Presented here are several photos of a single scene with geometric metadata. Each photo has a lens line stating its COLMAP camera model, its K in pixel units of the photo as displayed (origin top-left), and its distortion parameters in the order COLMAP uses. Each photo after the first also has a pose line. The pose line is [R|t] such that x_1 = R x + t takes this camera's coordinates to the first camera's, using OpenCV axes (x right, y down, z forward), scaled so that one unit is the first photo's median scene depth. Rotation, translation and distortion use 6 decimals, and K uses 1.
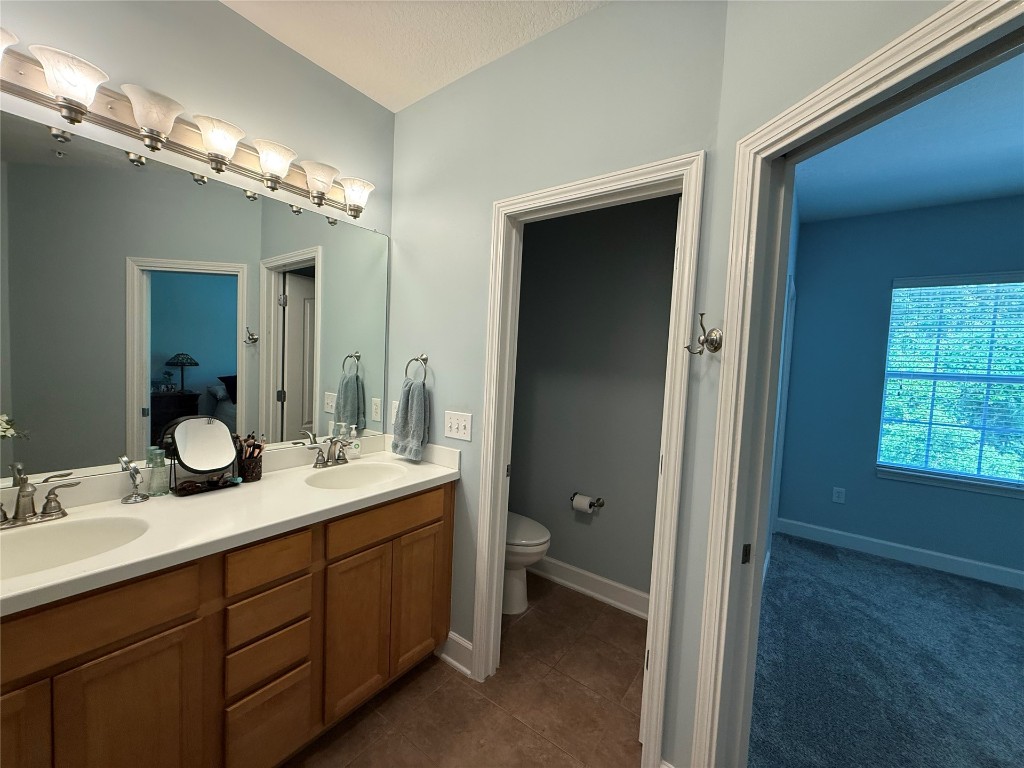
lens RADIAL K [[405.2, 0, 515.6], [0, 405.2, 382.8], [0, 0, 1]] dist [0.003230, -0.000115]
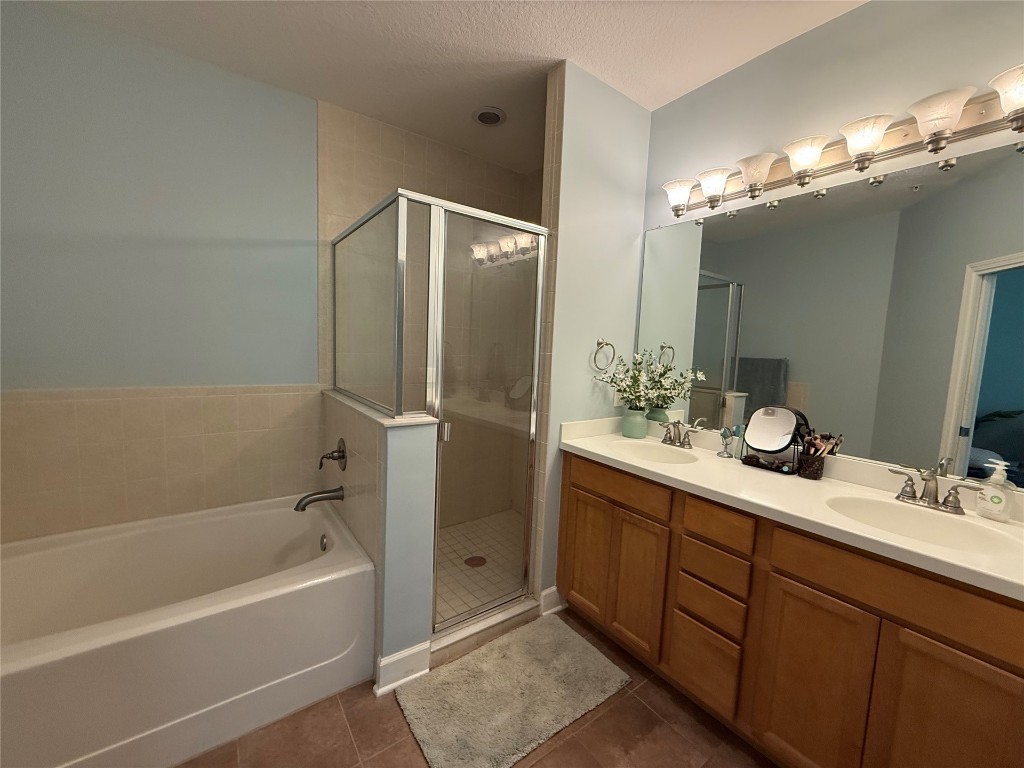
lens RADIAL K [[405.2, 0, 506.9], [0, 405.2, 380.9], [0, 0, 1]] dist [0.003230, -0.000115]
pose [[-0.302681, 0.028748, -0.952658, 0.528619], [-0.104791, 0.992481, 0.063244, 0.019083], [0.947314, 0.118973, -0.297393, 0.573061]]
